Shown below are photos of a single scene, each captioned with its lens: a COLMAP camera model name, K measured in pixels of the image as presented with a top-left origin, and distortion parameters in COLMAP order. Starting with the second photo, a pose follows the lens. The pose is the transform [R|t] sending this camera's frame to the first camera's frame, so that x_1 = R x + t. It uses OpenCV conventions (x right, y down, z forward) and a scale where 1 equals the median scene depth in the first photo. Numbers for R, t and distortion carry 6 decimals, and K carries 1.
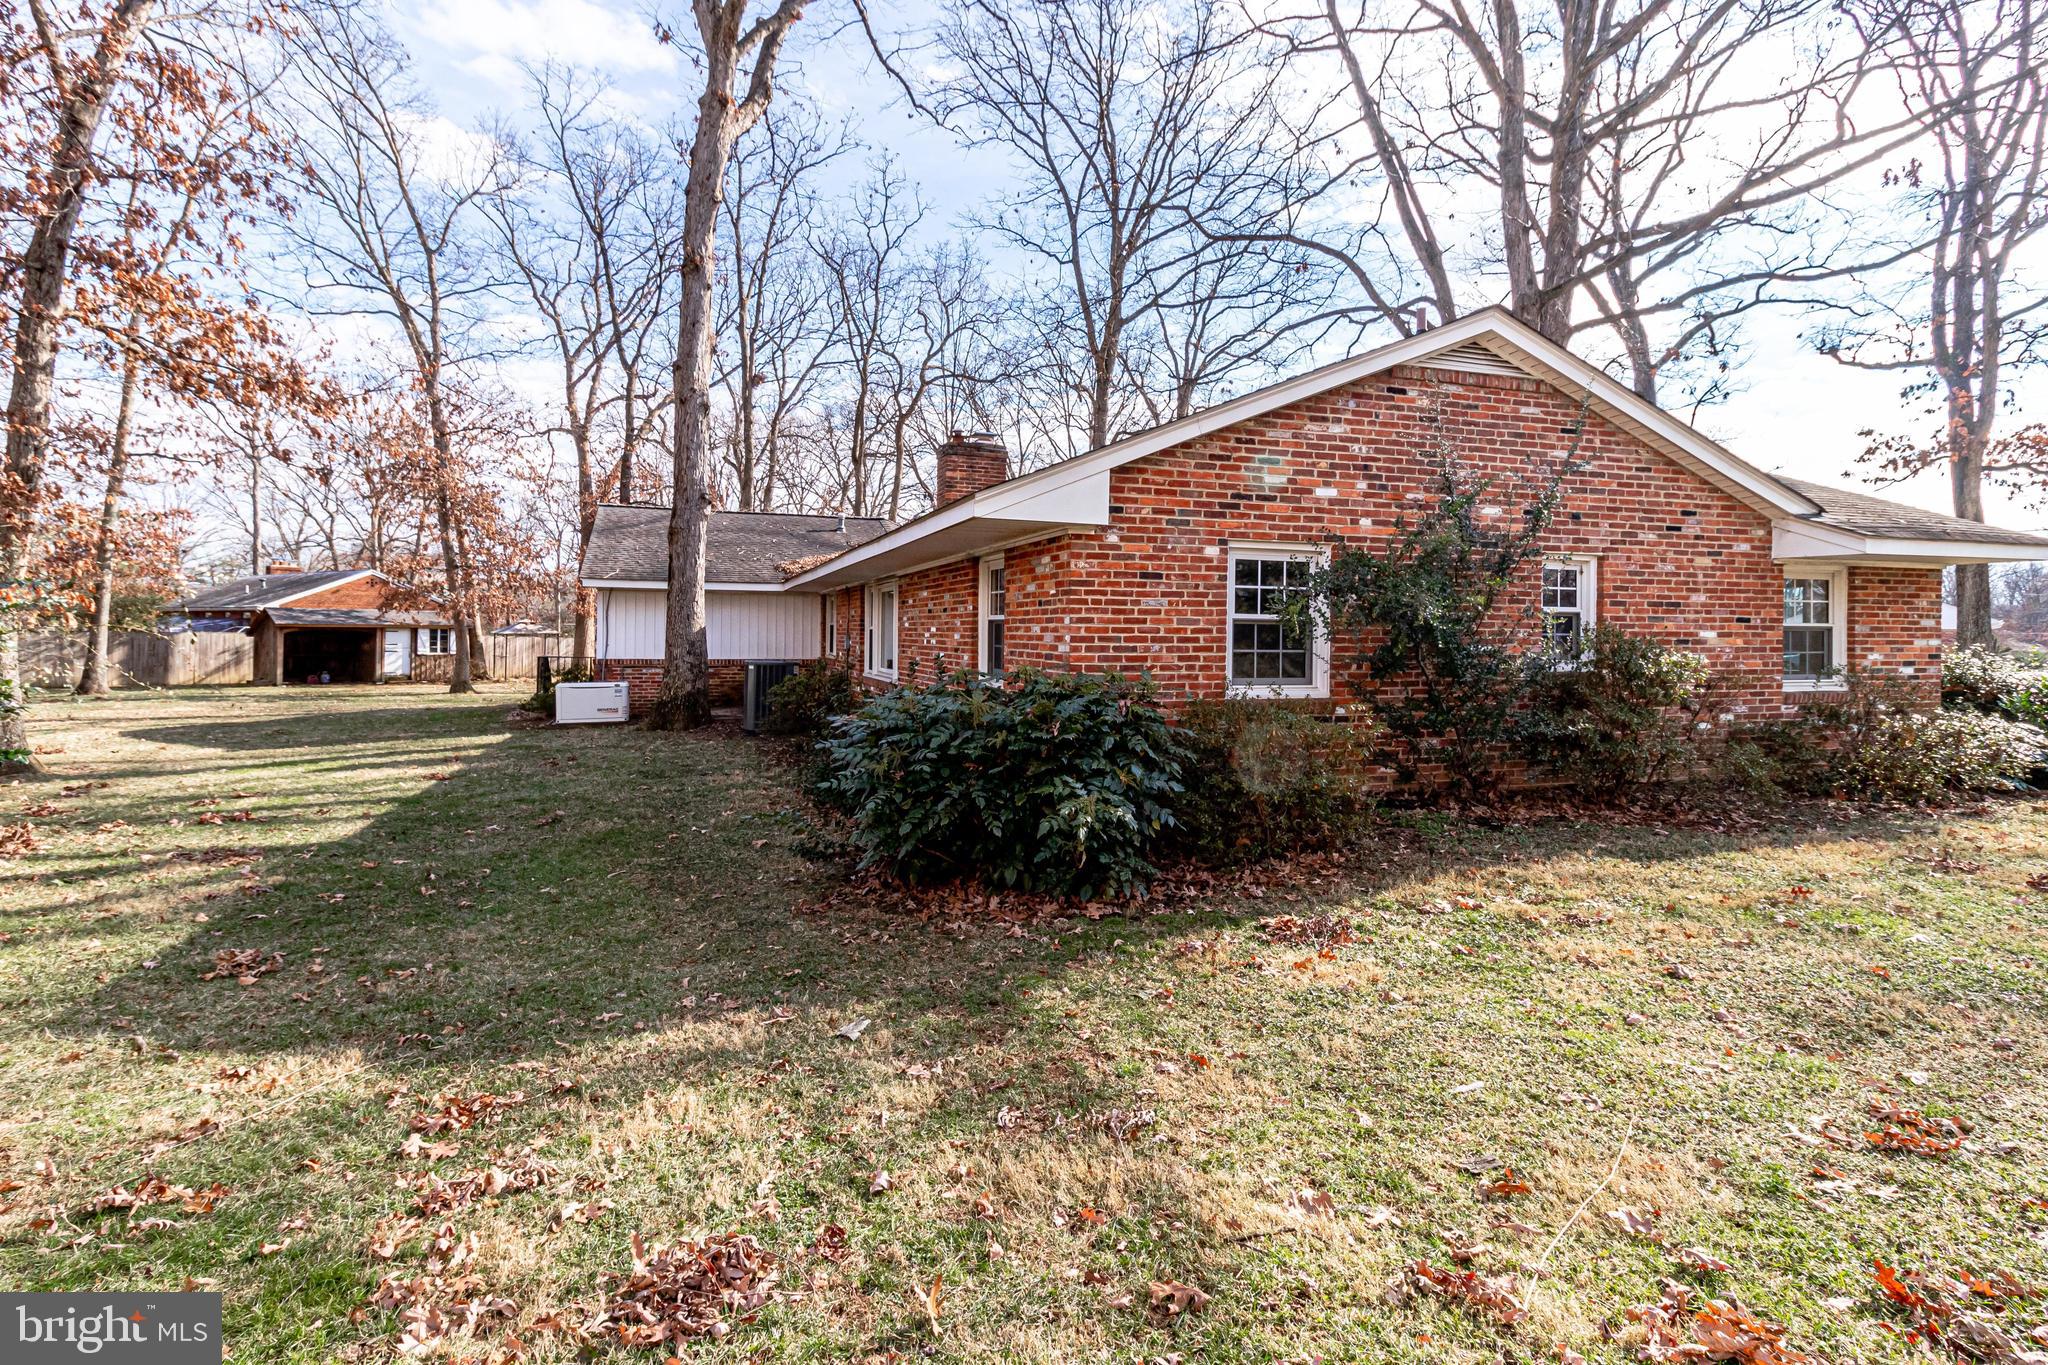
lens RADIAL K [[1001.3, 0, 1009.0], [0, 1001.3, 629.4], [0, 0, 1]] dist [0.008423, 0.000017]
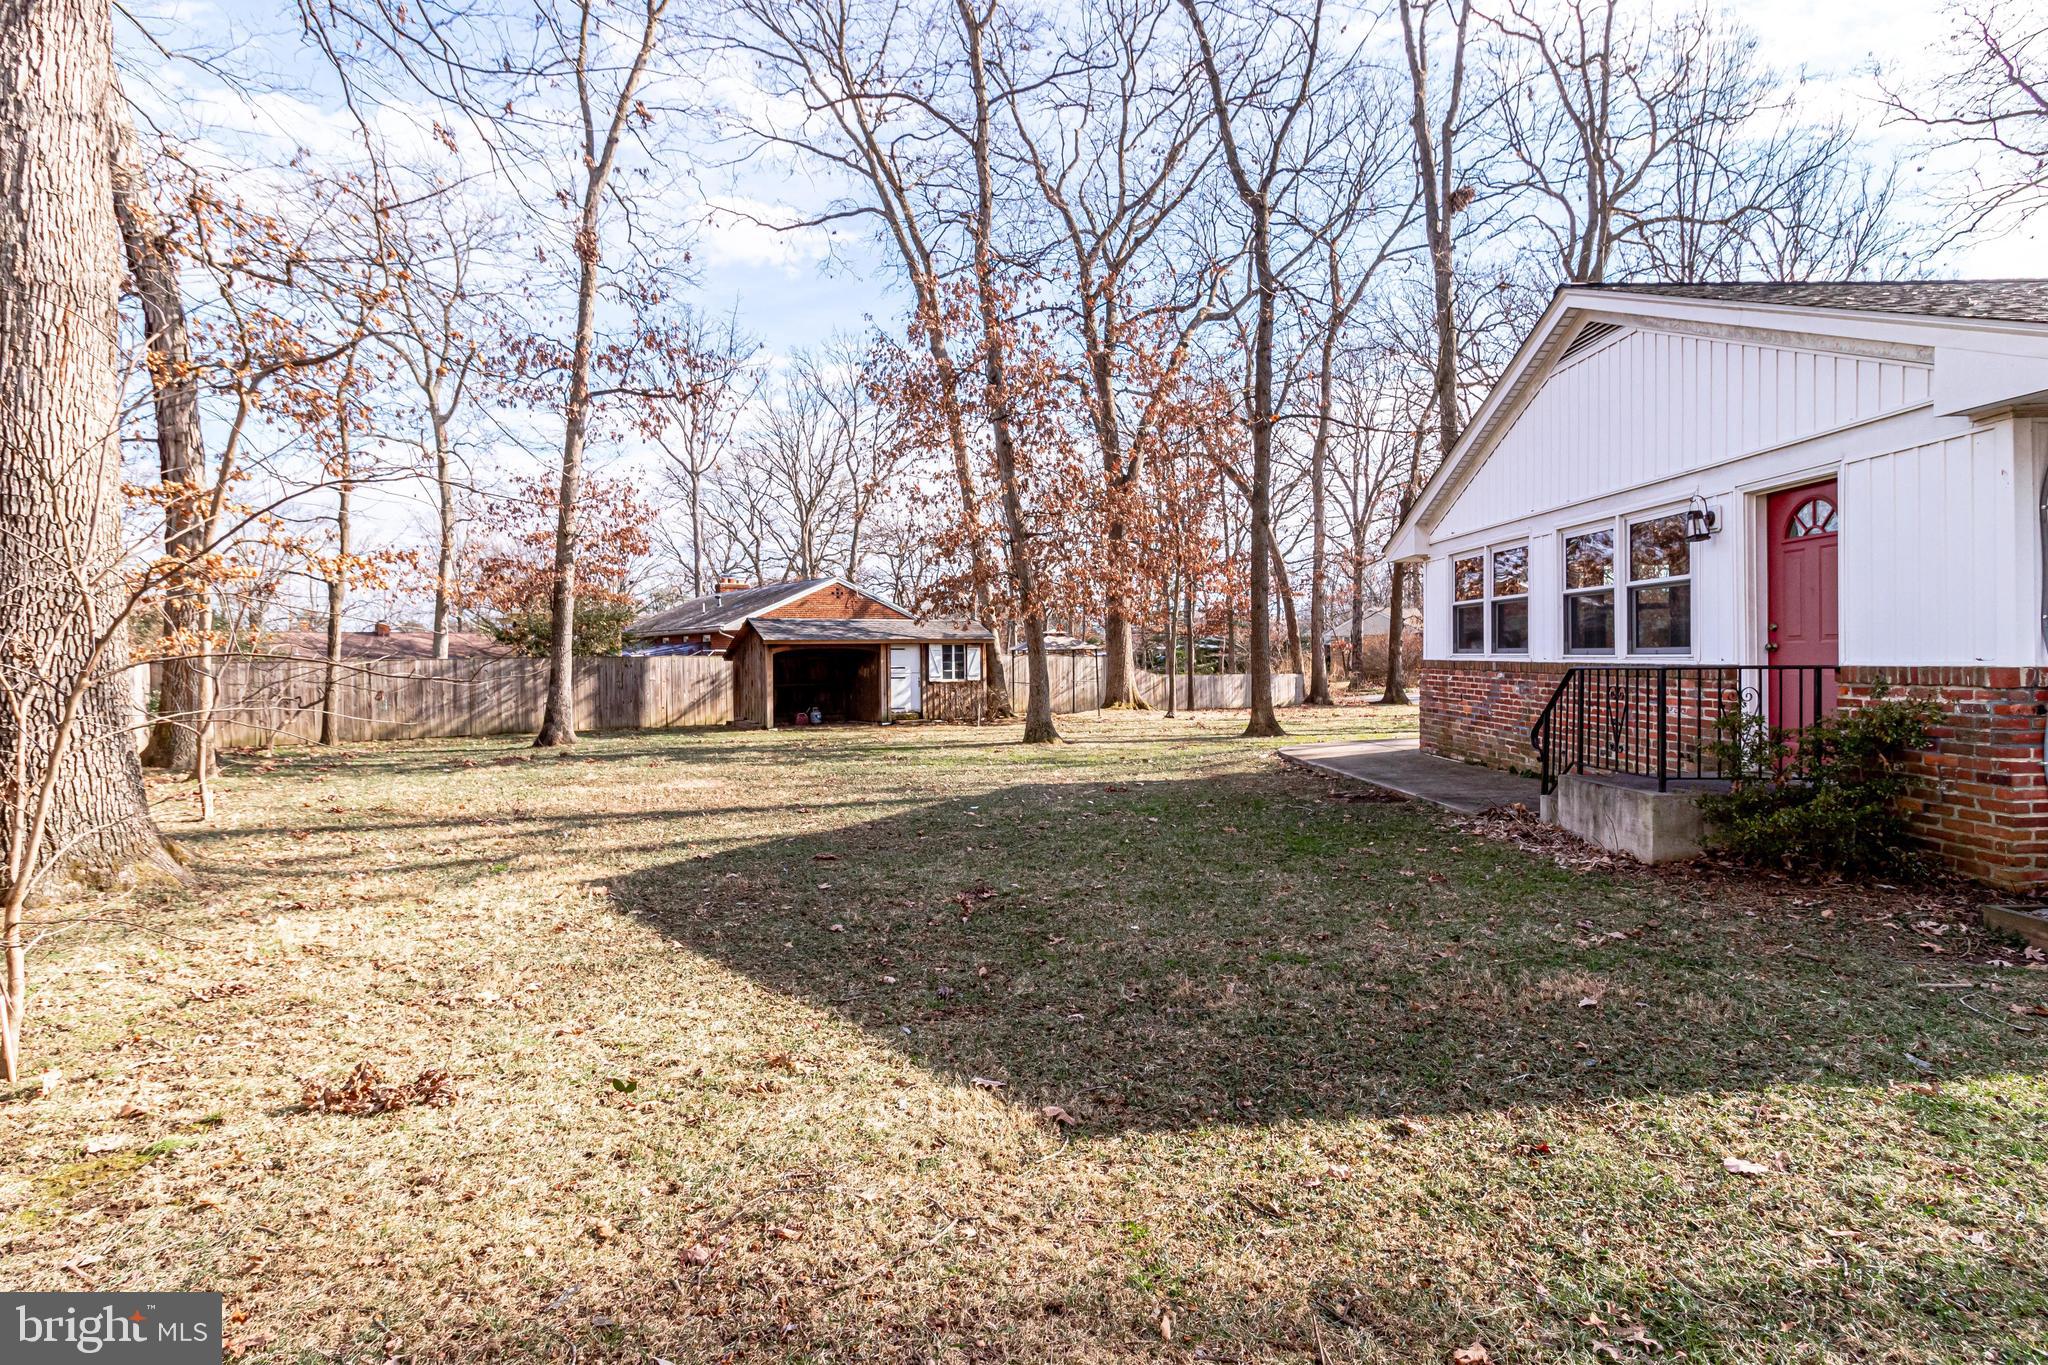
lens RADIAL K [[1084.4, 0, 1026.8], [0, 1084.4, 668.9], [0, 0, 1]] dist [0.000073, 0.000271]
pose [[0.945986, -0.020545, -0.323556, -0.302263], [0.025149, 0.999633, 0.010054, 0.010987], [0.323231, -0.017648, 0.946155, 0.334679]]
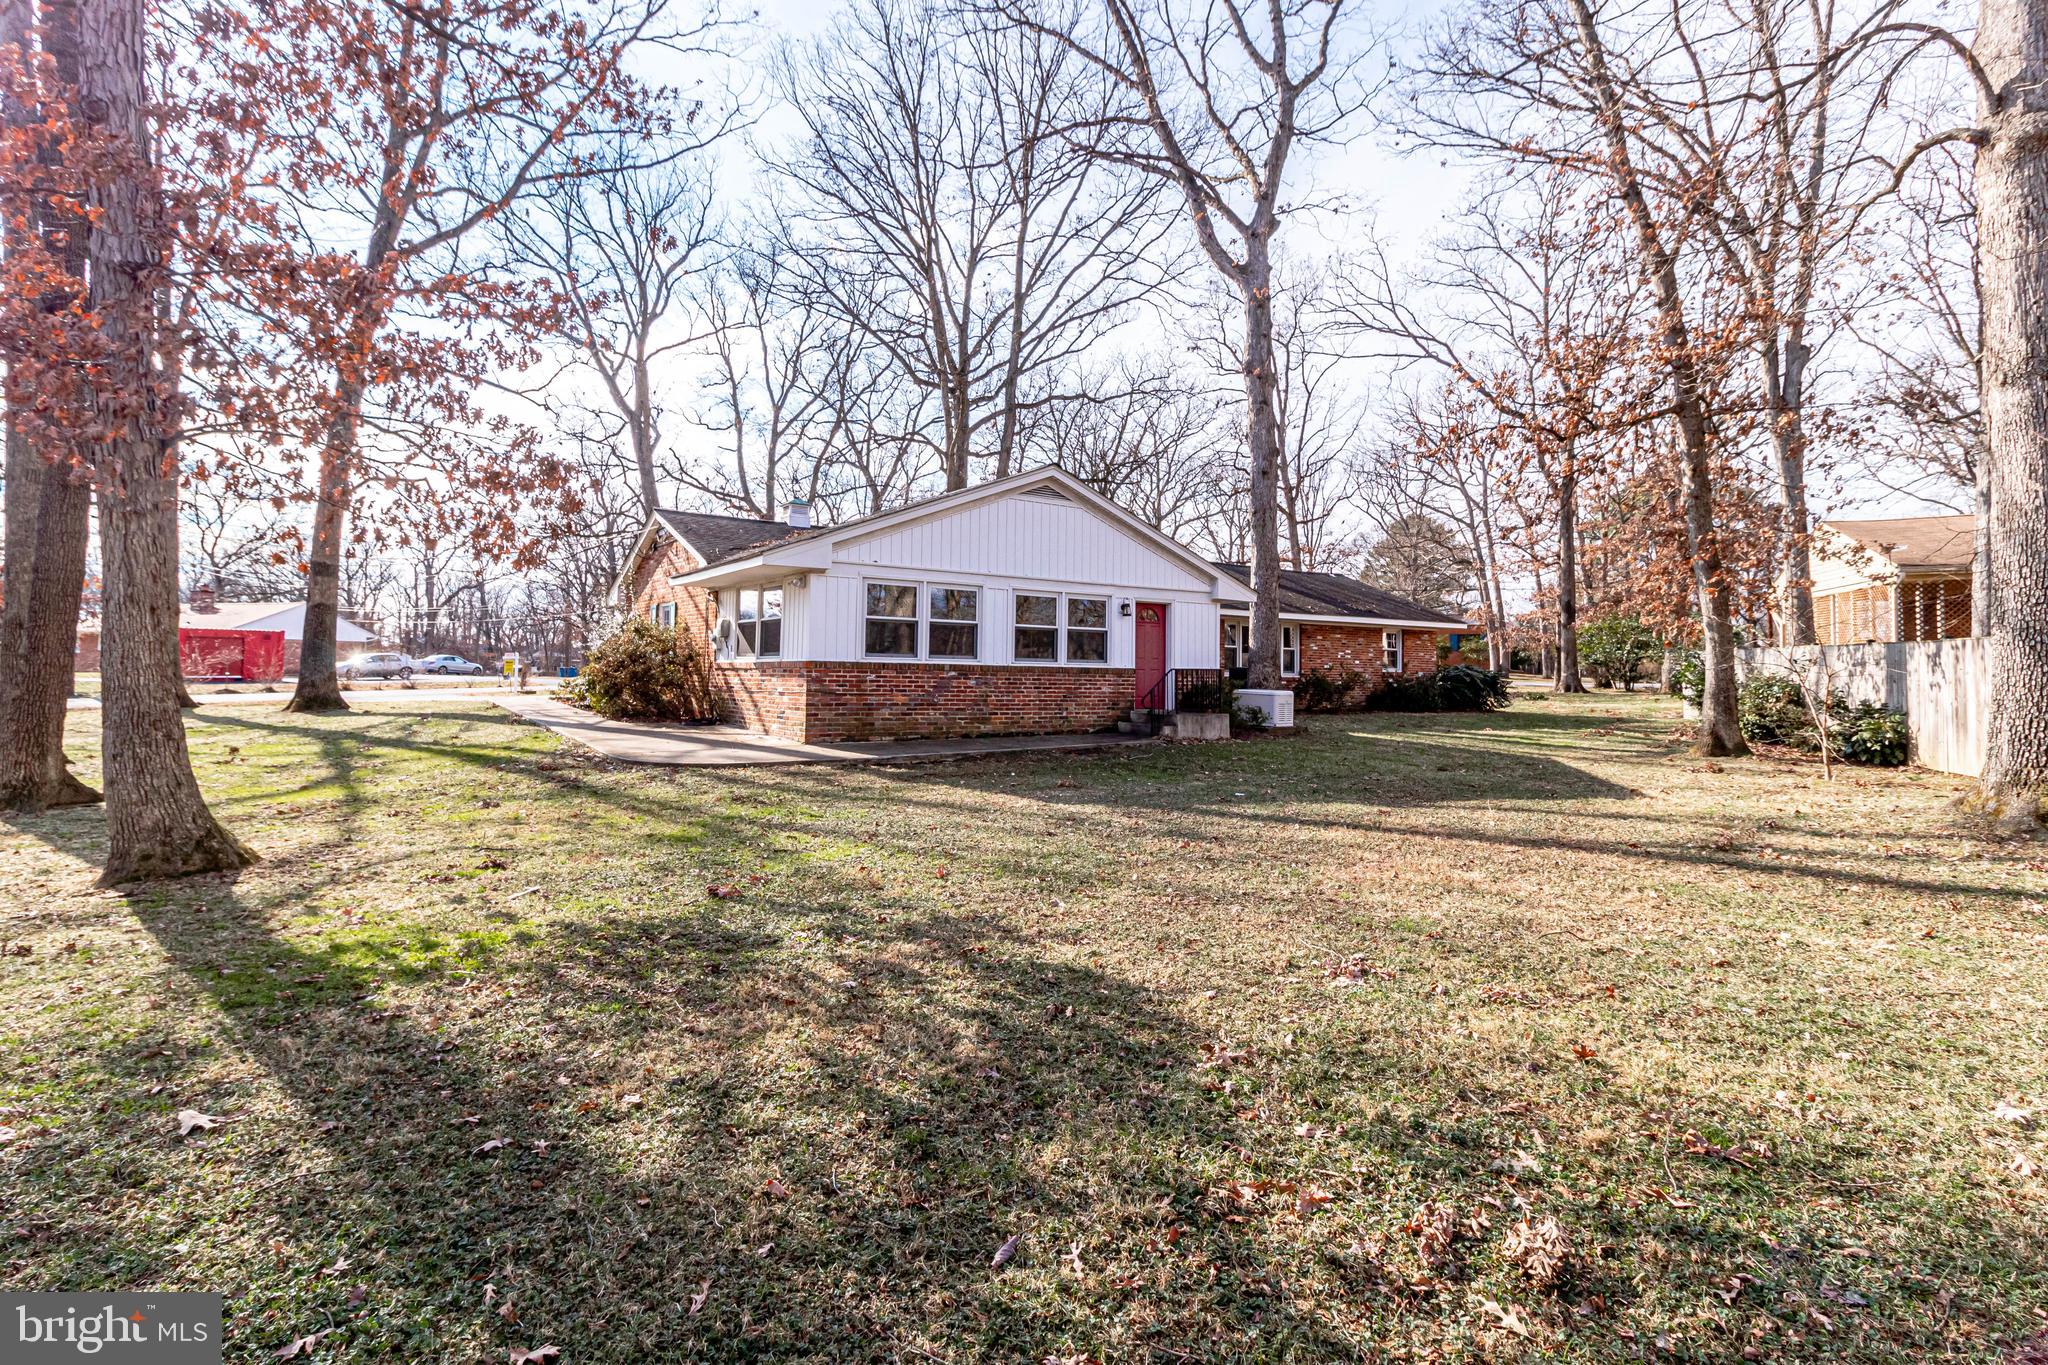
lens RADIAL K [[1001.3, 0, 1009.0], [0, 1001.3, 629.4], [0, 0, 1]] dist [0.008423, 0.000017]
pose [[-0.266740, 0.029199, 0.963326, -0.707083], [-0.018741, 0.999195, -0.035475, 0.015475], [-0.963586, -0.027516, -0.265978, 0.781125]]
